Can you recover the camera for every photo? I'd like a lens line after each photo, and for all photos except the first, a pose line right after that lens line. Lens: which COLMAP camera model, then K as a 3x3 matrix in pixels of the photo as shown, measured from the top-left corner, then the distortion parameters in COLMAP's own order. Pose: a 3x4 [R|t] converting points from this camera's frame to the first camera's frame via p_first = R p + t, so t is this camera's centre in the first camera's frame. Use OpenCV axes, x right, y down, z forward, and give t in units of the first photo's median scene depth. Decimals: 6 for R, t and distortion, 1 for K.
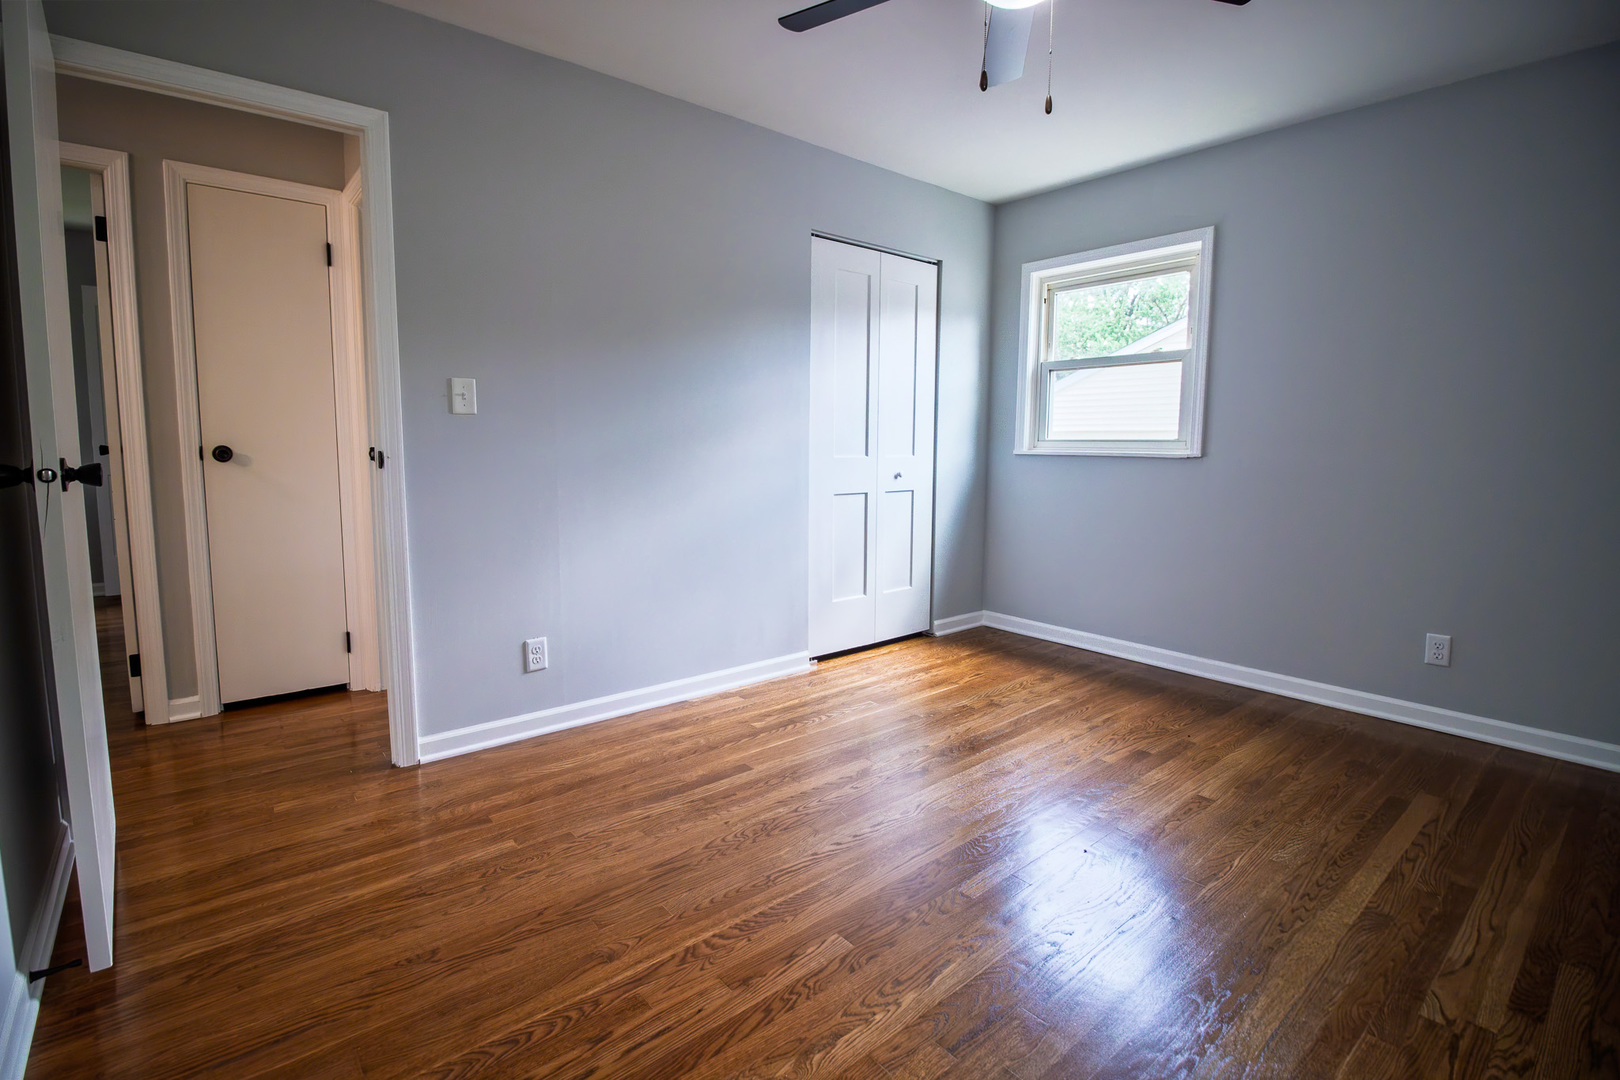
lens RADIAL K [[749.2, 0, 801.0], [0, 749.2, 516.5], [0, 0, 1]] dist [-0.000564, -0.016948]
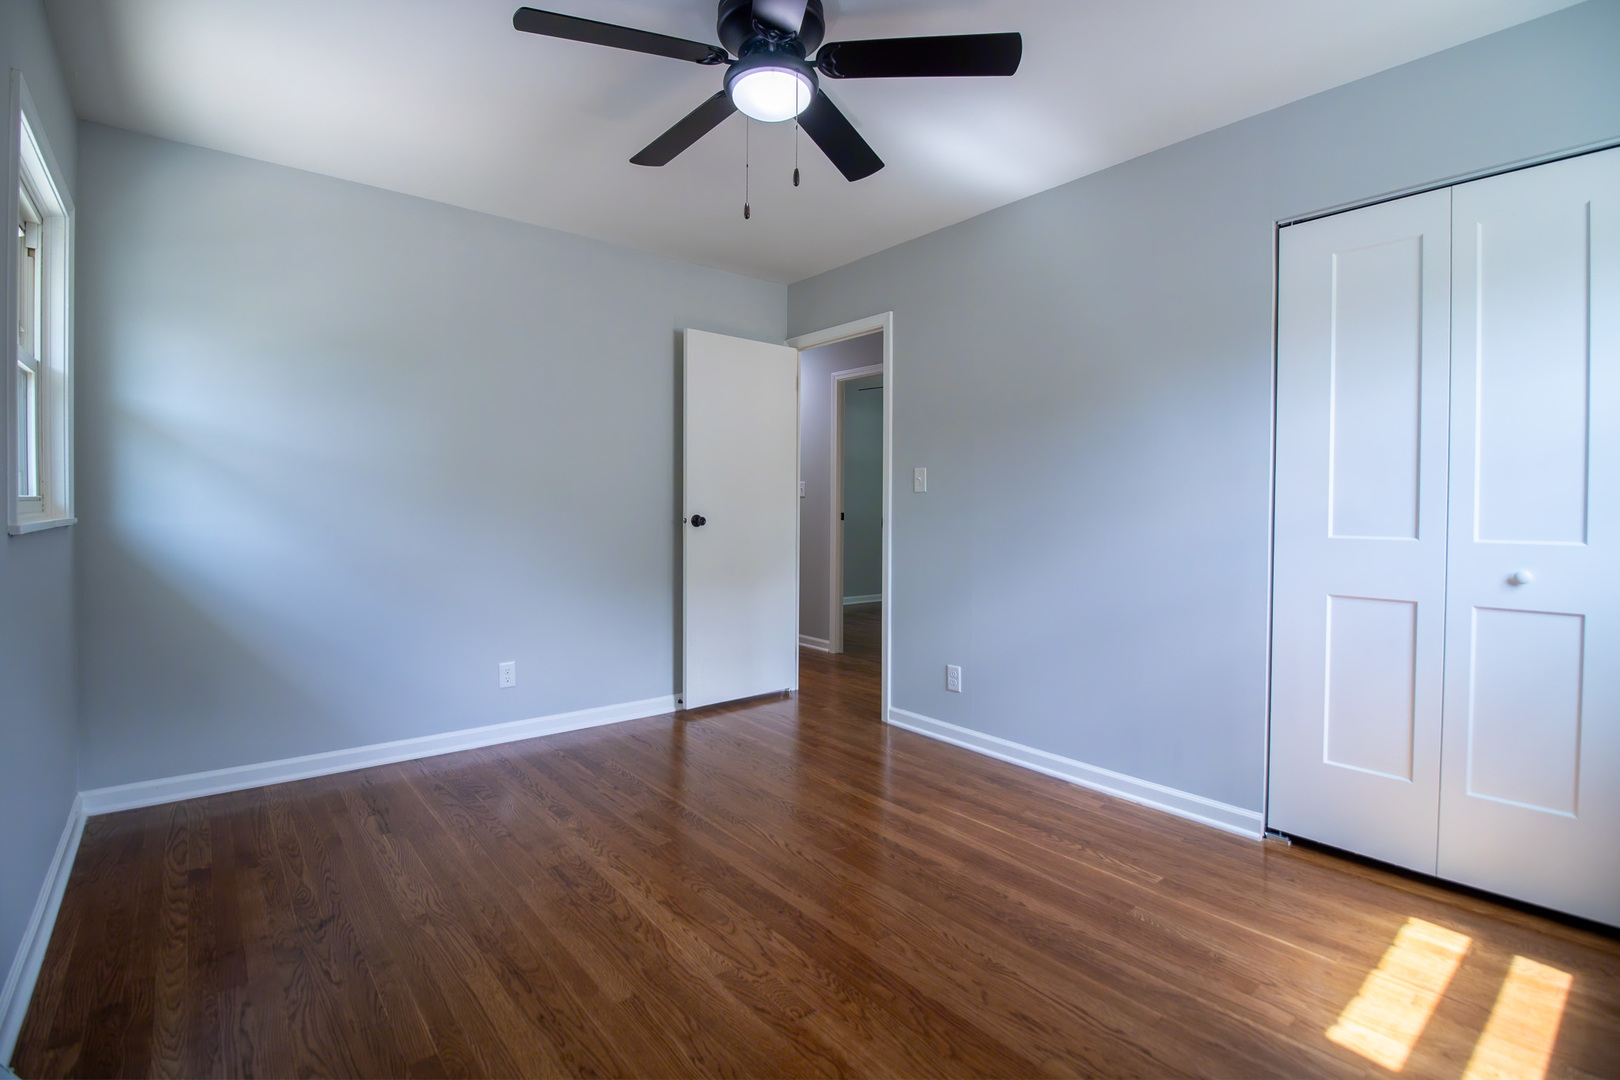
lens RADIAL K [[749.2, 0, 801.0], [0, 749.2, 516.5], [0, 0, 1]] dist [-0.000564, -0.016948]
pose [[-0.005180, 0.005442, -0.999972, 1.007039], [-0.109319, 0.993989, 0.005975, -0.075275], [0.993993, 0.109347, -0.004554, 0.787399]]
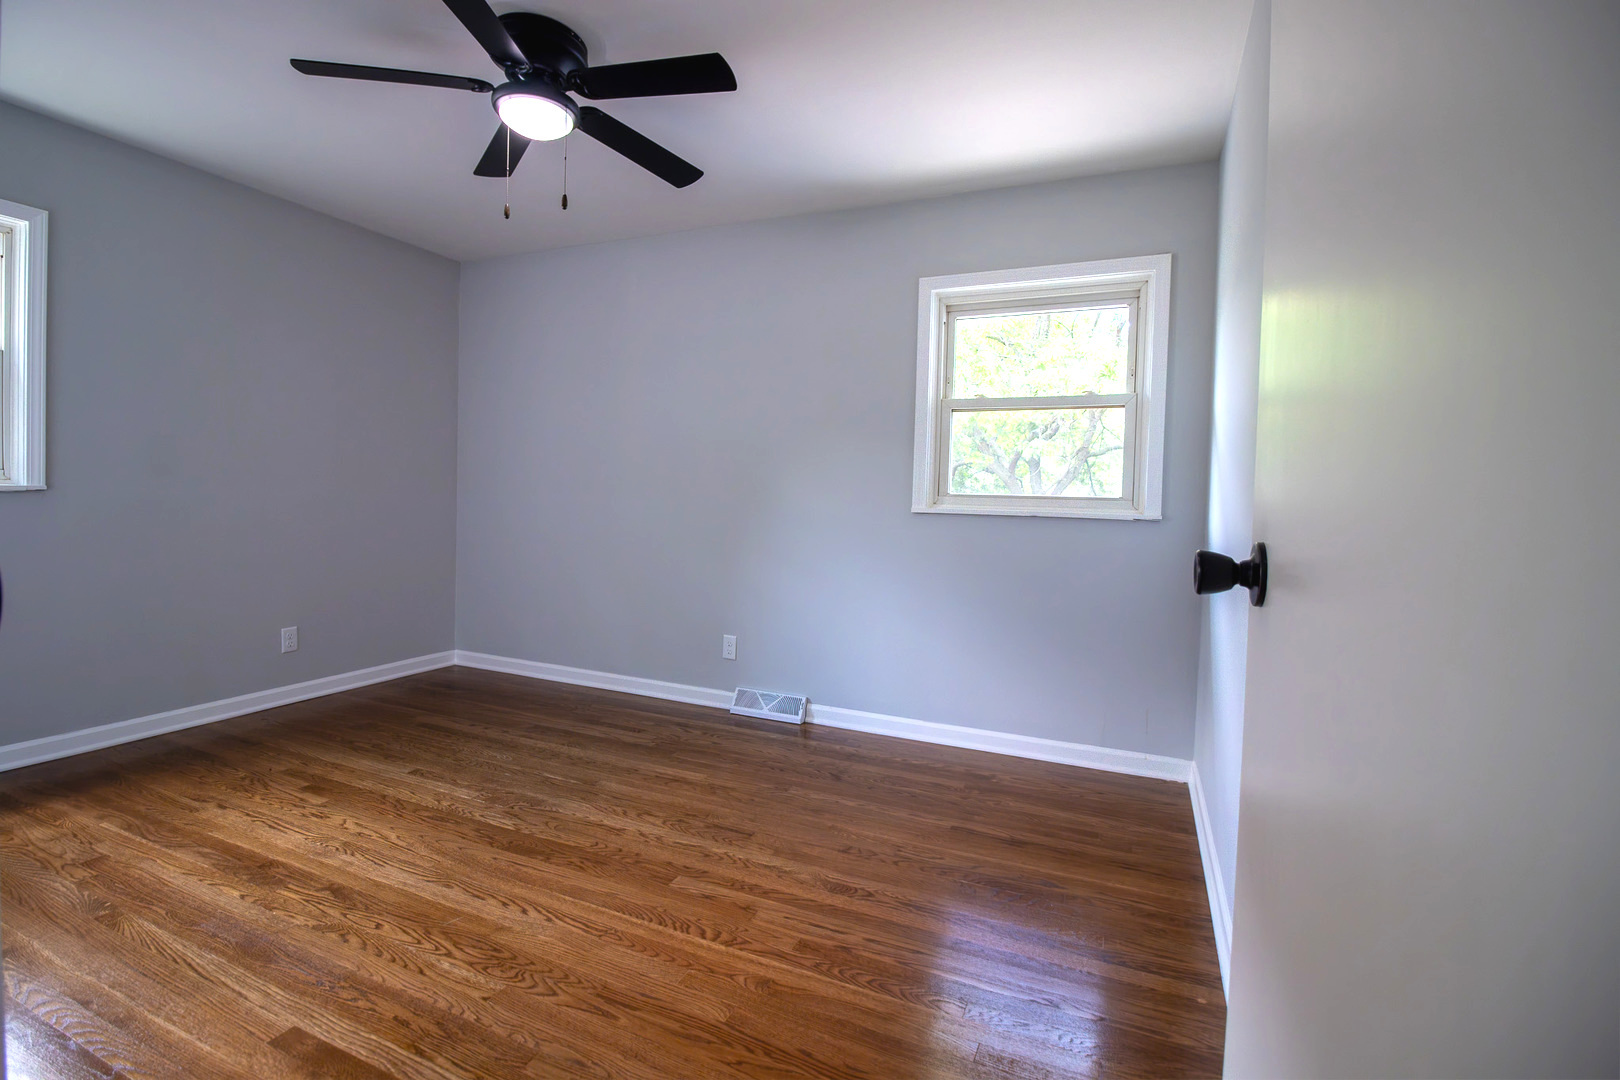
lens RADIAL K [[749.2, 0, 801.0], [0, 749.2, 516.5], [0, 0, 1]] dist [-0.000564, -0.016948]
pose [[-0.448909, -0.045923, 0.892397, -0.749389], [0.059480, 0.994928, 0.081120, -0.091744], [-0.891596, 0.089496, -0.443901, 0.861734]]
